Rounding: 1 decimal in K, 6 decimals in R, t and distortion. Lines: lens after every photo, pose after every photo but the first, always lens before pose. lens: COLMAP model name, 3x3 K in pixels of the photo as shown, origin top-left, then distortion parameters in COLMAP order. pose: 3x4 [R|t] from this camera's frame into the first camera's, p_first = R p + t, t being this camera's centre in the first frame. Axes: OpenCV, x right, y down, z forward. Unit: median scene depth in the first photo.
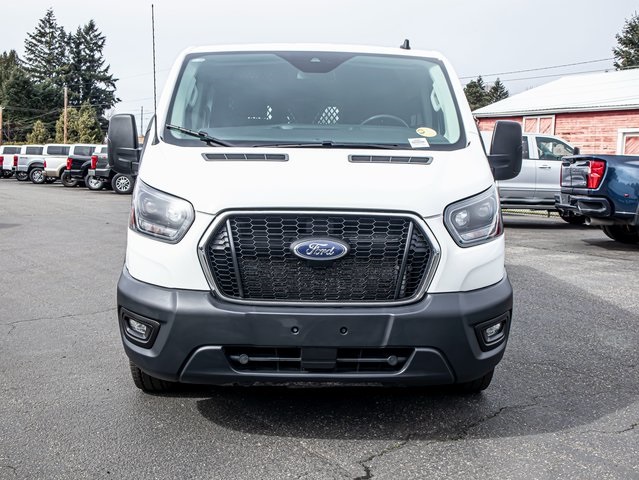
lens RADIAL K [[719.7, 0, 318.1], [0, 719.7, 242.1], [0, 0, 1]] dist [-0.027176, 0.000000]
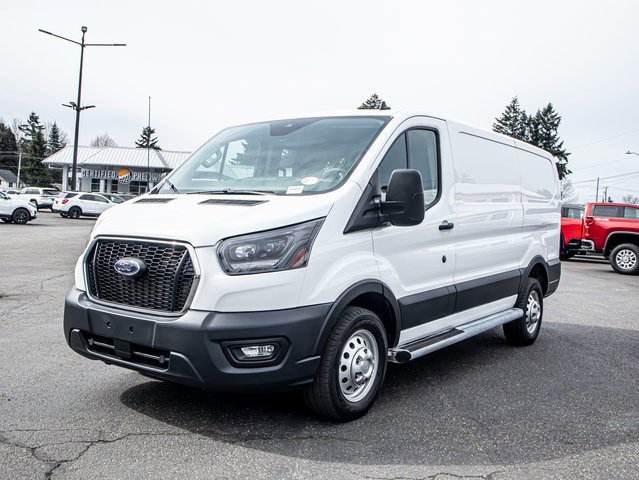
lens RADIAL K [[632.5, 0, 320.6], [0, 632.5, 239.4], [0, 0, 1]] dist [-0.048318, 0.000000]
pose [[0.800296, 0.035878, -0.598531, 0.965334], [-0.089289, 0.994209, -0.059793, -0.001977], [0.592920, 0.101295, 0.798865, 0.266334]]
